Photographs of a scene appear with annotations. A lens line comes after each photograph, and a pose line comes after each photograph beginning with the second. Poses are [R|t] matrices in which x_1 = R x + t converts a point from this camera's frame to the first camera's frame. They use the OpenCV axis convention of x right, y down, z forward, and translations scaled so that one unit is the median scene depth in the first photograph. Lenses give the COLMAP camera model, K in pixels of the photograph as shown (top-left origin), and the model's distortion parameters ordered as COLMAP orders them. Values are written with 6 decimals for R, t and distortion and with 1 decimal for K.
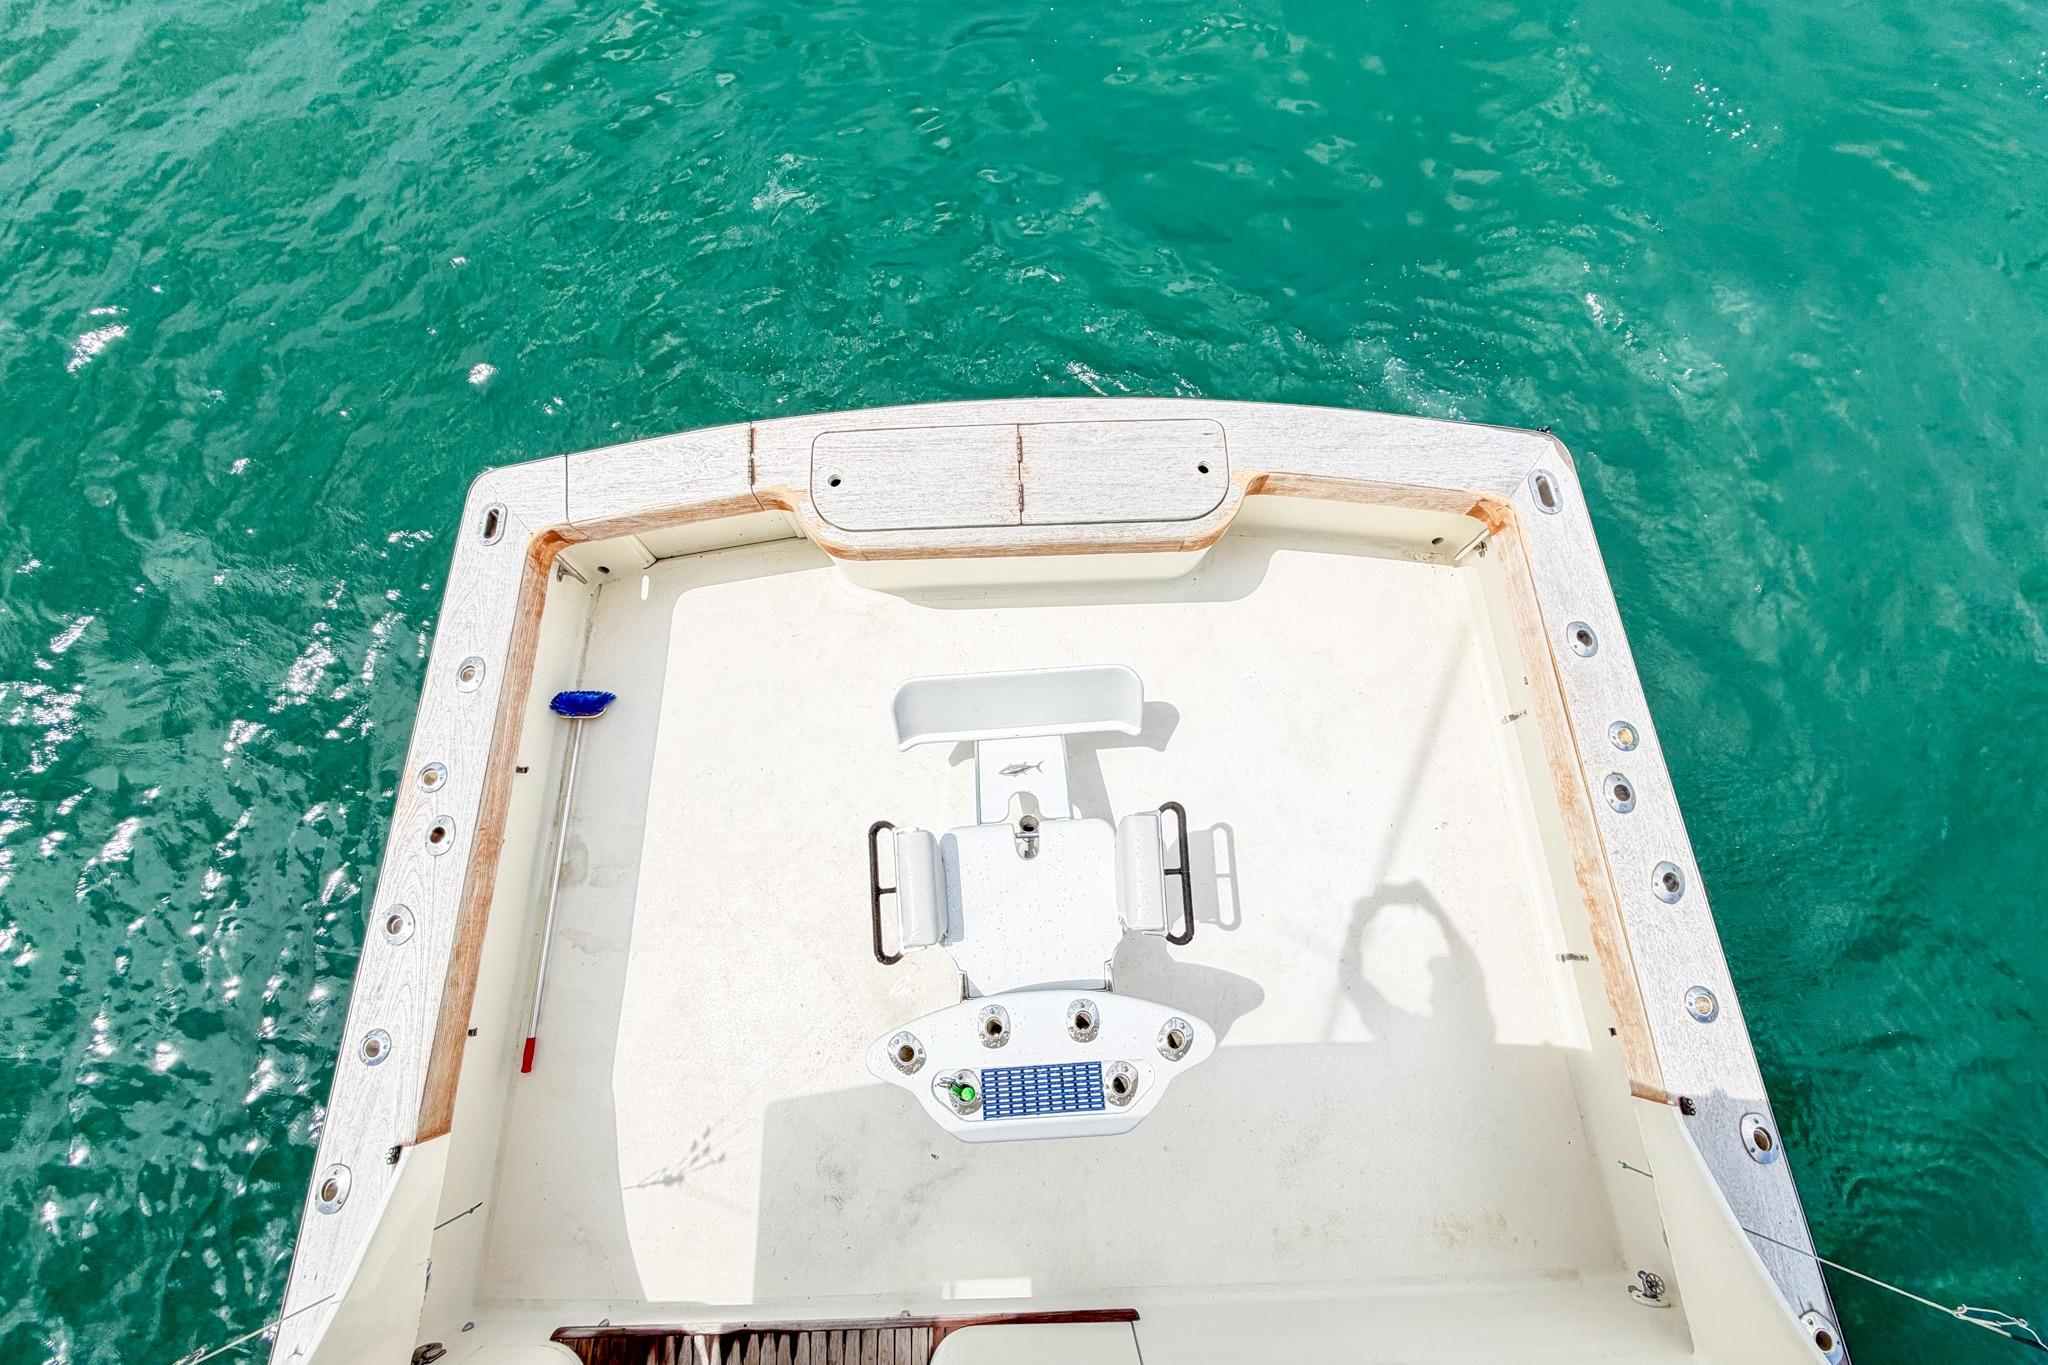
lens RADIAL K [[818.3, 0, 1021.8], [0, 818.3, 686.3], [0, 0, 1]] dist [0.000215, -0.000348]
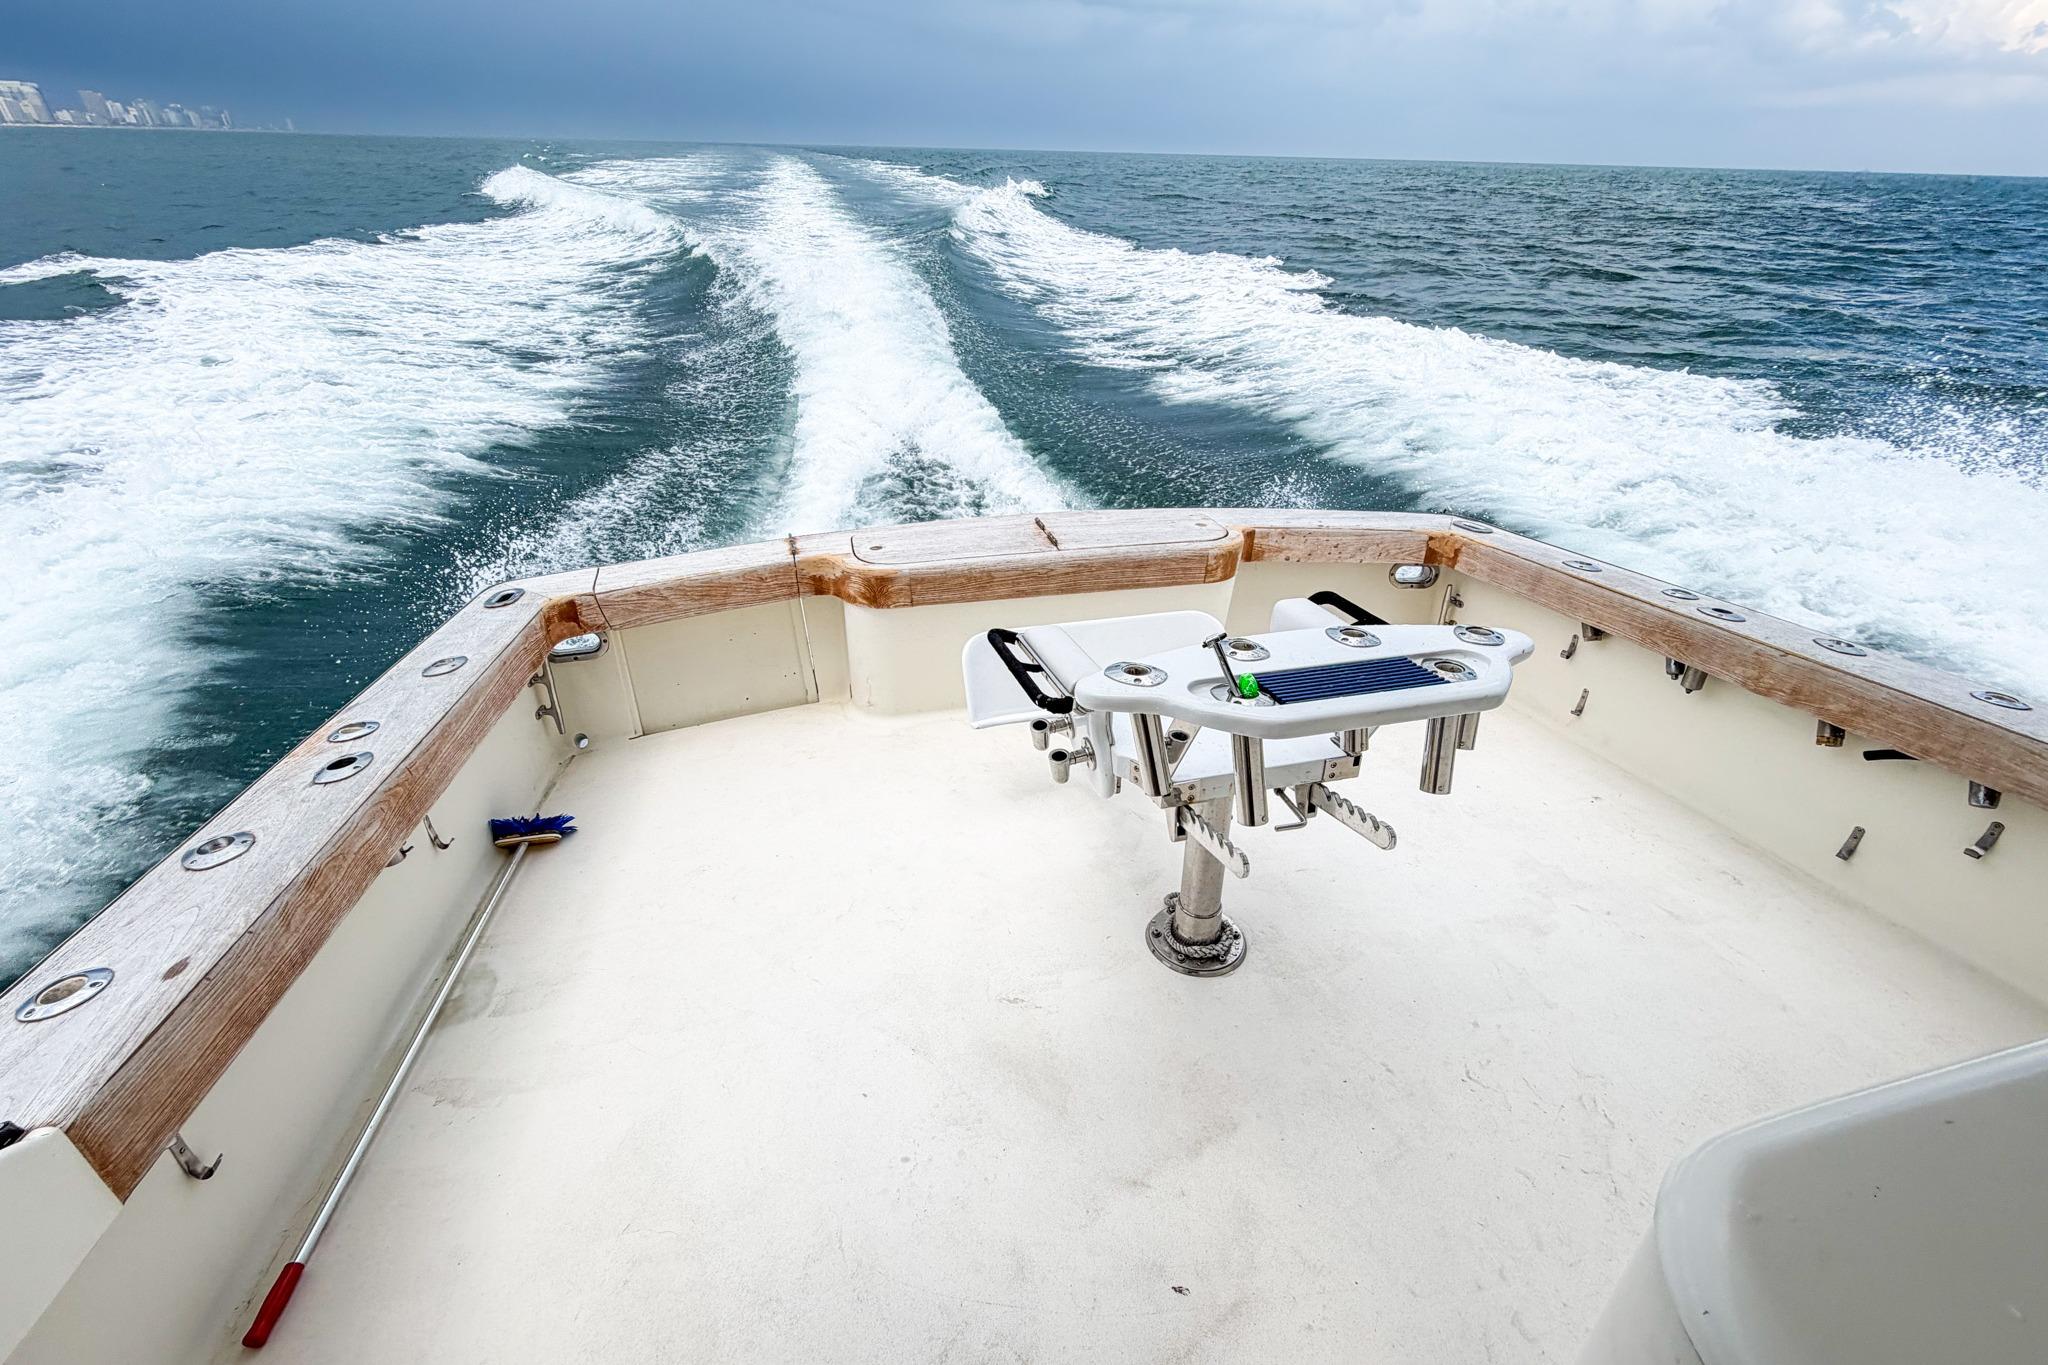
lens RADIAL K [[826.0, 0, 1026.1], [0, 826.0, 675.5], [0, 0, 1]] dist [0.001313, 0.000057]
pose [[0.977977, -0.078700, 0.193308, -0.256526], [0.196840, 0.655743, -0.728873, 0.663510], [-0.069398, 0.750871, 0.656793, 0.408787]]
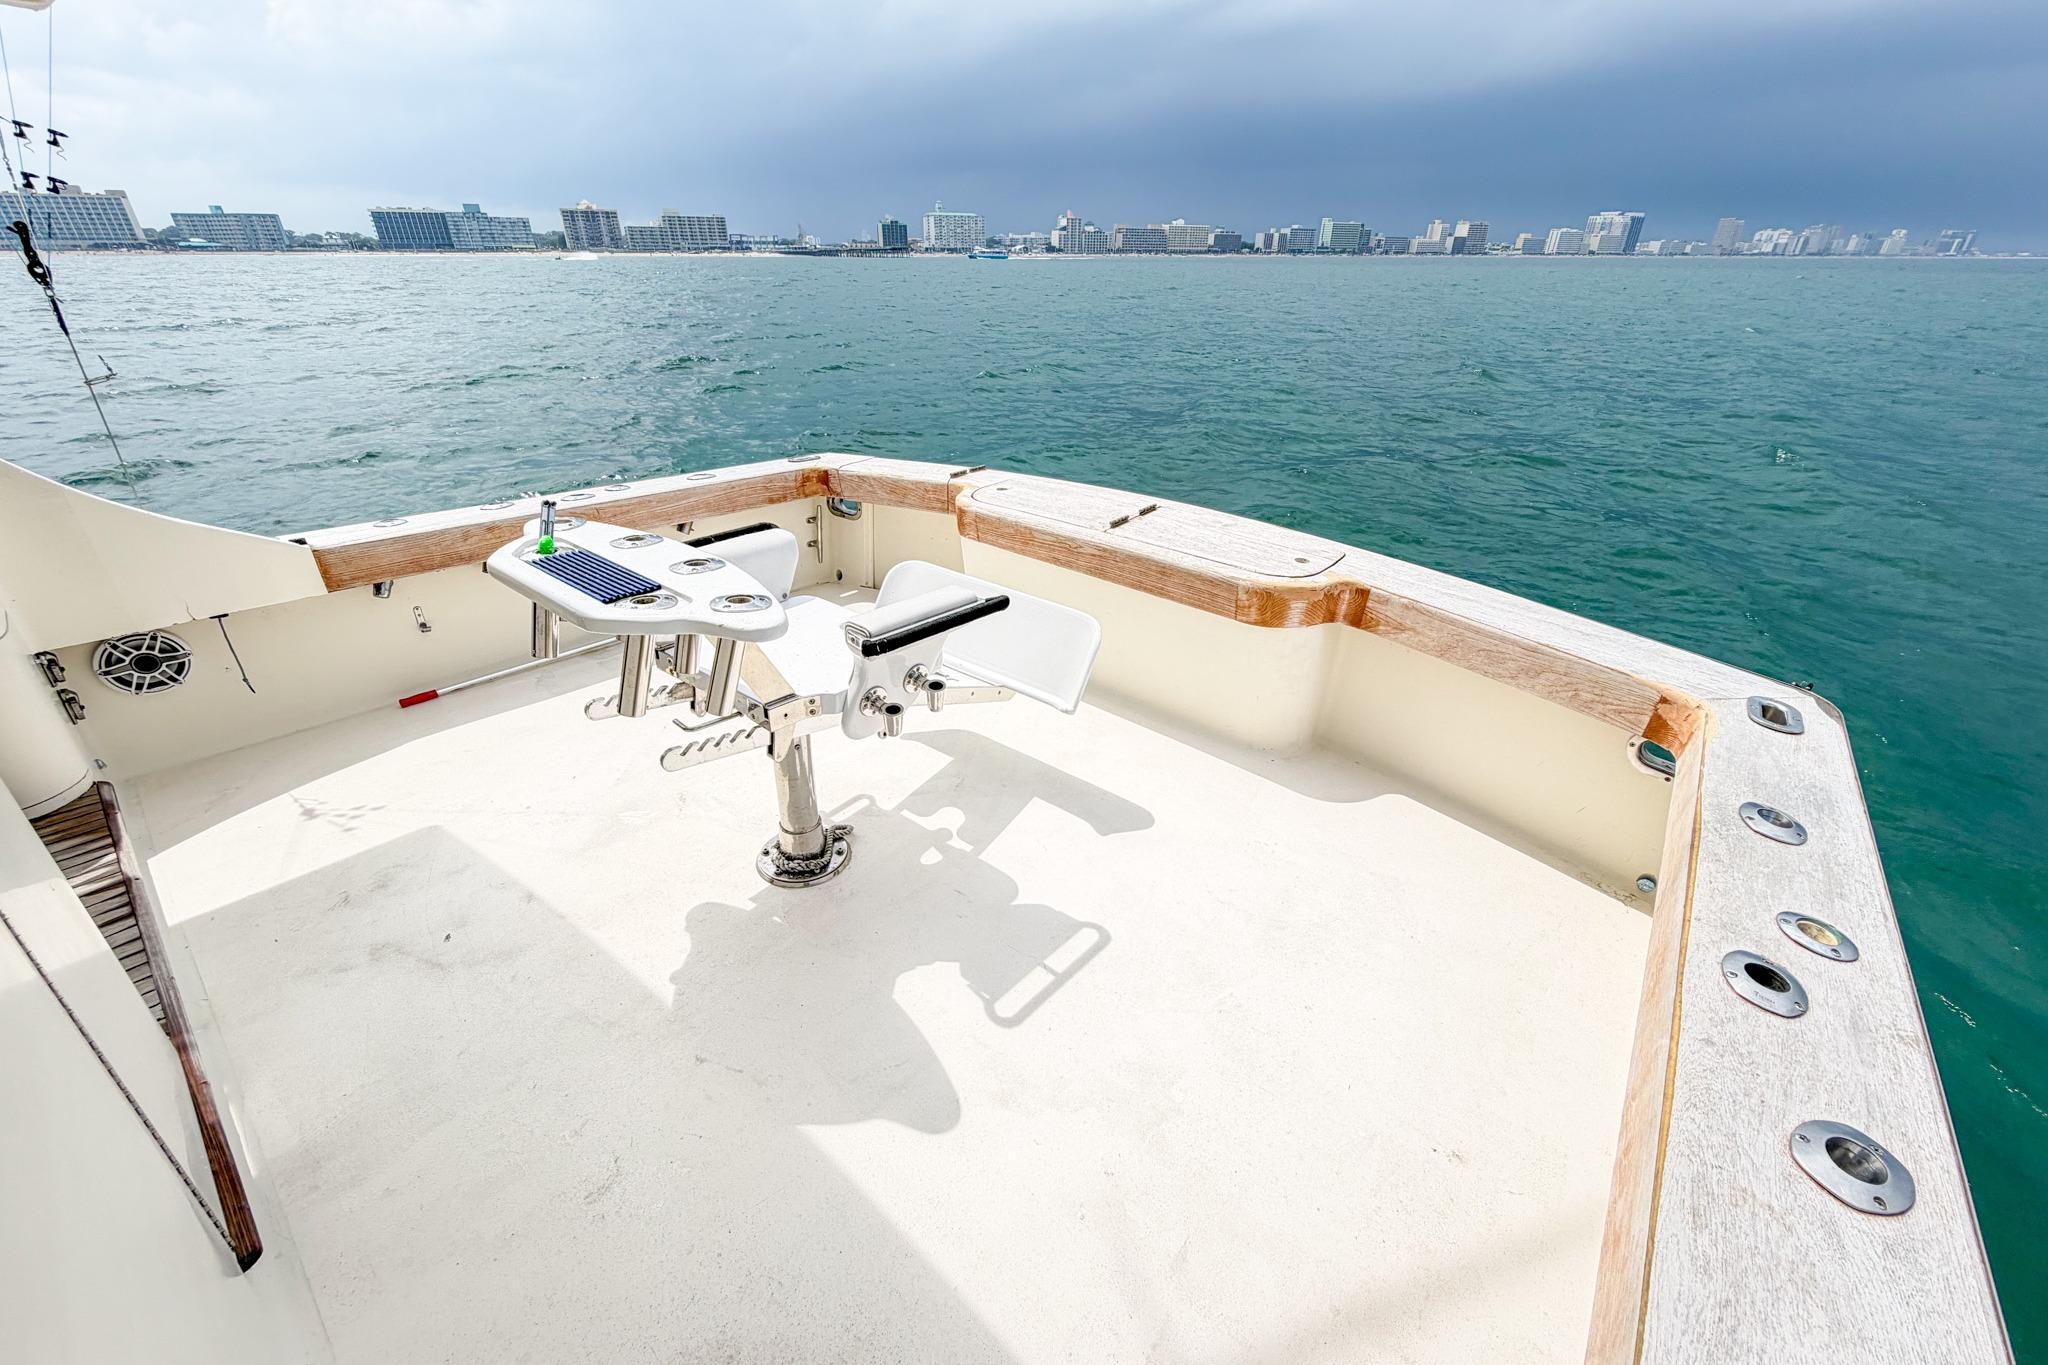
lens RADIAL K [[818.3, 0, 1021.8], [0, 818.3, 686.3], [0, 0, 1]] dist [0.000215, -0.000348]
pose [[0.738065, 0.337953, -0.583992, 0.569630], [-0.656664, 0.558720, -0.506581, 0.480742], [0.155088, 0.757376, 0.634294, 0.469423]]
